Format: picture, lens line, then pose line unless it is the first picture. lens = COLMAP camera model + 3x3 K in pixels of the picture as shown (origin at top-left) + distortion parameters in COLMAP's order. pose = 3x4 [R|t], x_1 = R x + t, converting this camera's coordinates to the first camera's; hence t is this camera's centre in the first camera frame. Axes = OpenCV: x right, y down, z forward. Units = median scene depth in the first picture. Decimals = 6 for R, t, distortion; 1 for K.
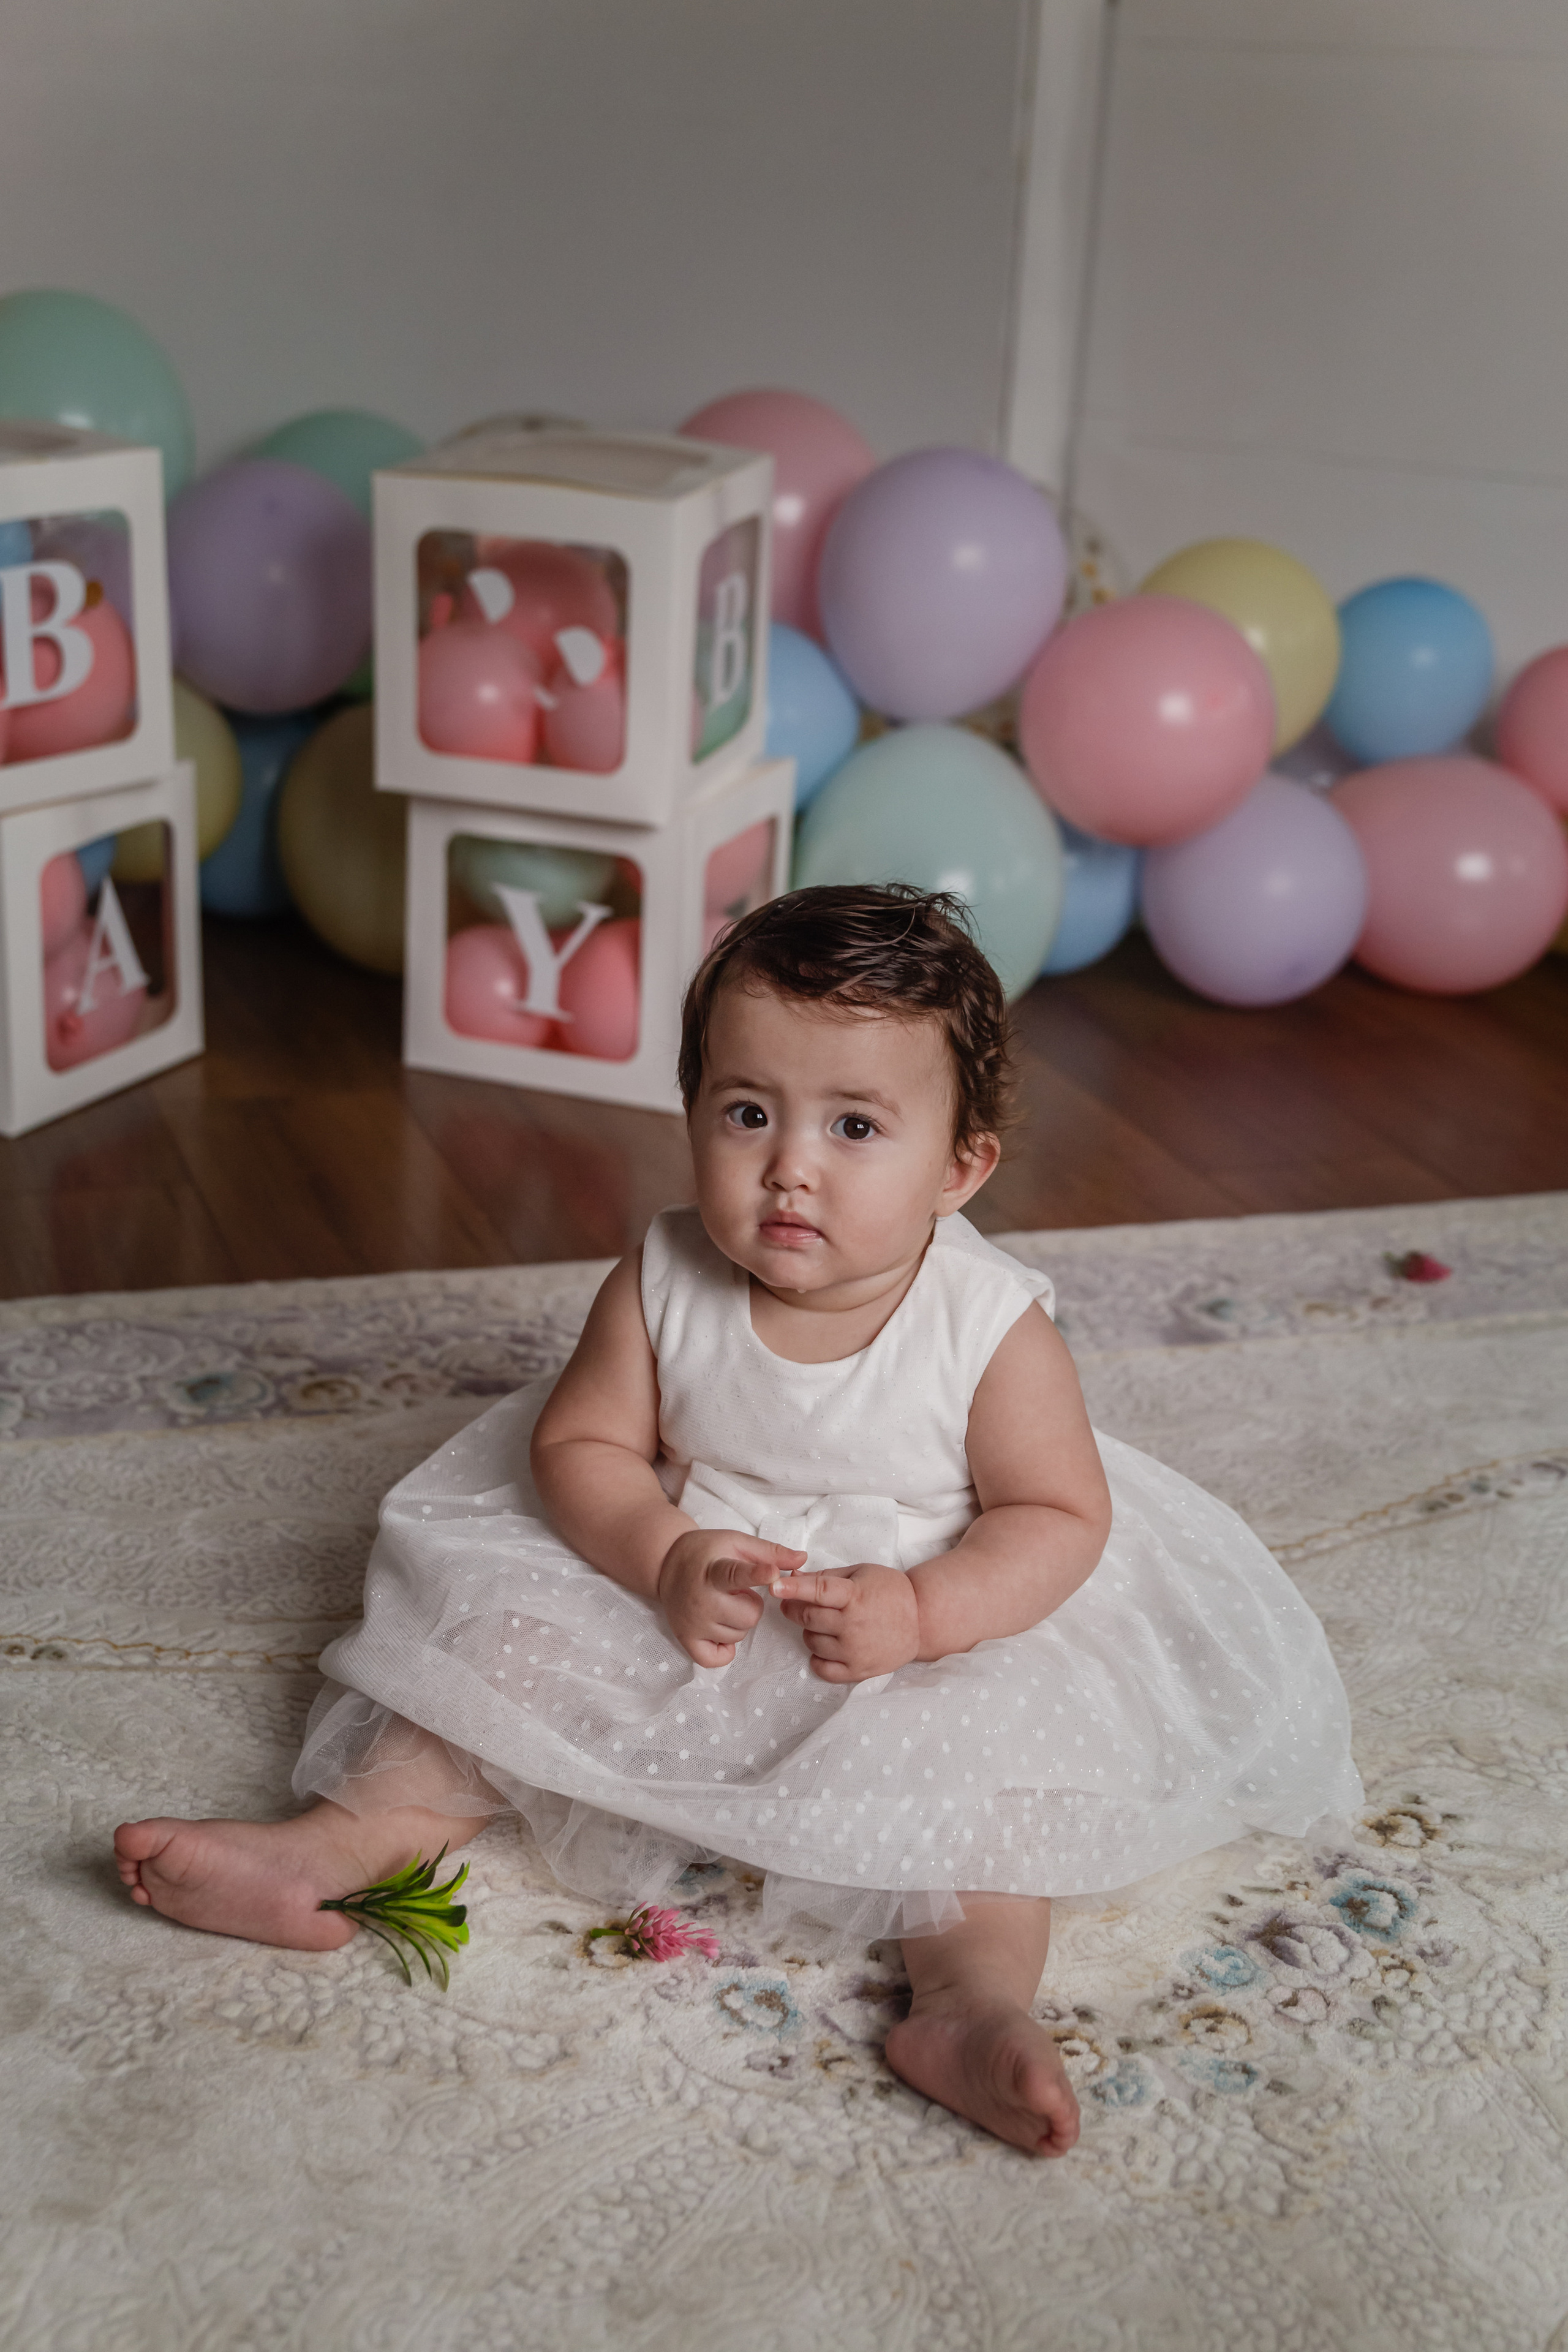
lens RADIAL K [[3006.4, 0, 784.3], [0, 3006.4, 1192.0], [0, 0, 1]] dist [0.117909, -0.578338]
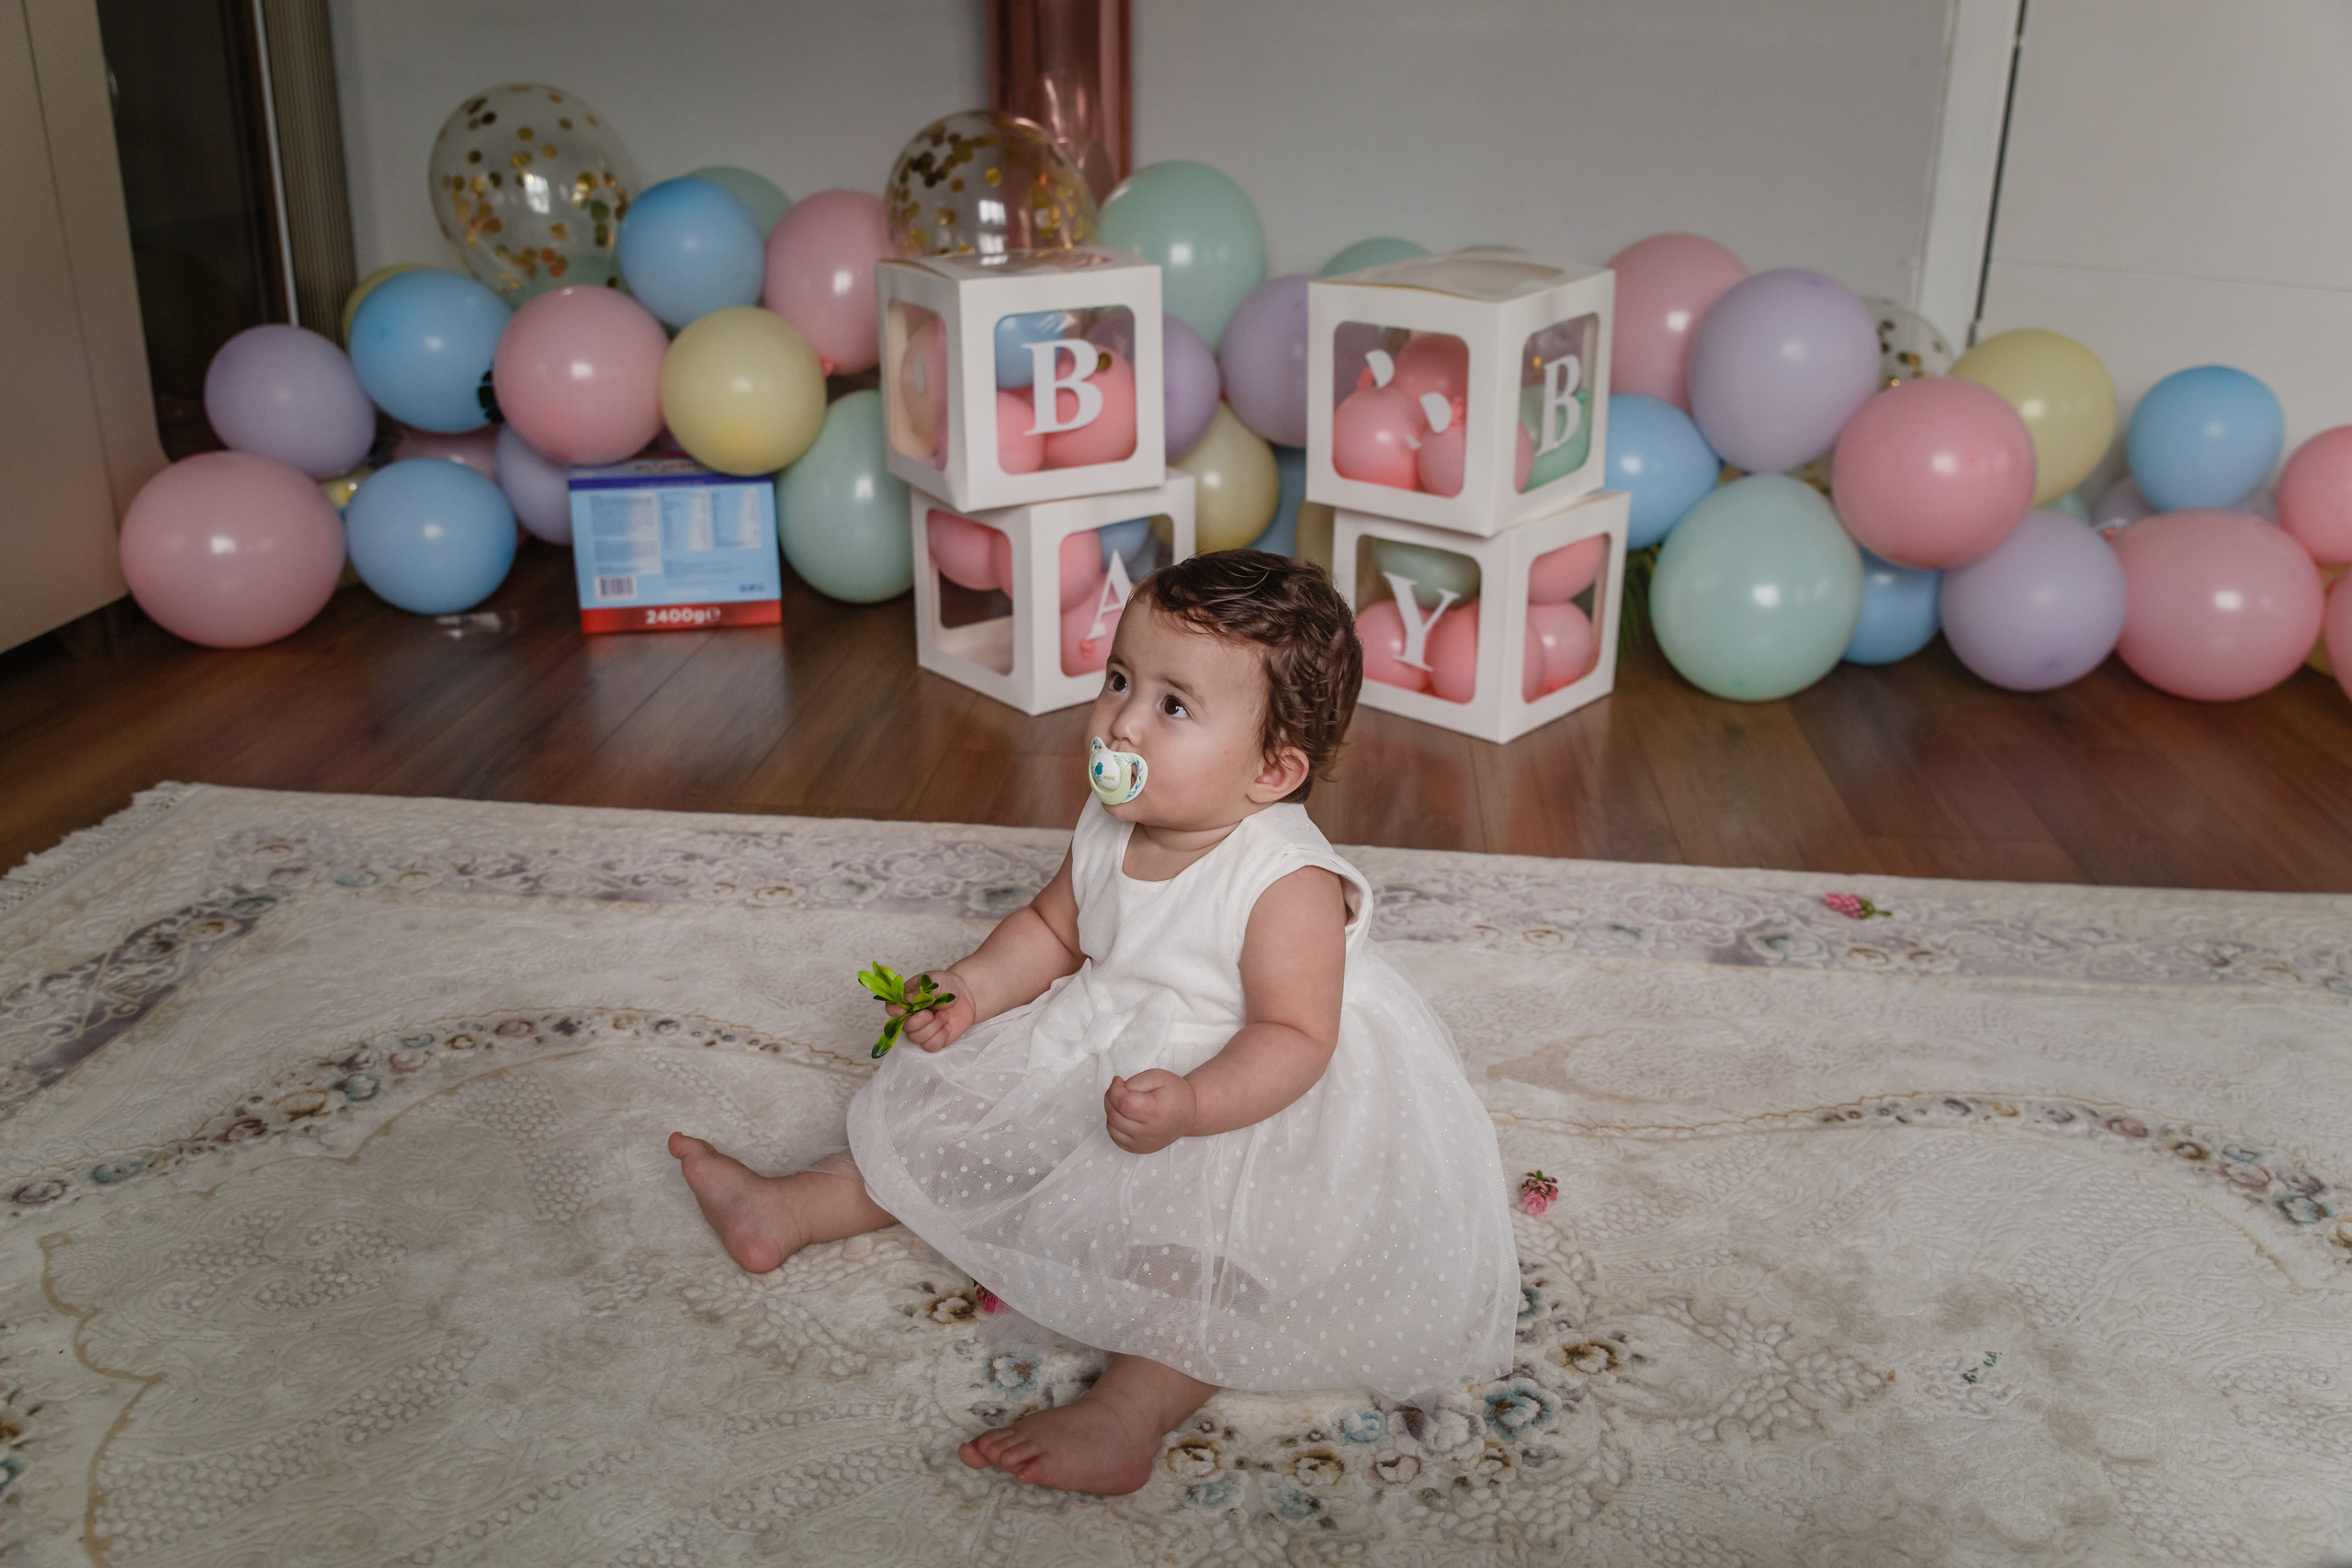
lens RADIAL K [[2088.9, 0, 1176.0], [0, 2088.9, 784.0], [0, 0, 1]] dist [-0.012421, -0.000814]
pose [[0.896919, 0.107104, -0.429027, 0.291432], [-0.107184, 0.993948, 0.024056, -0.020878], [0.429007, 0.024409, 0.902971, 0.101839]]
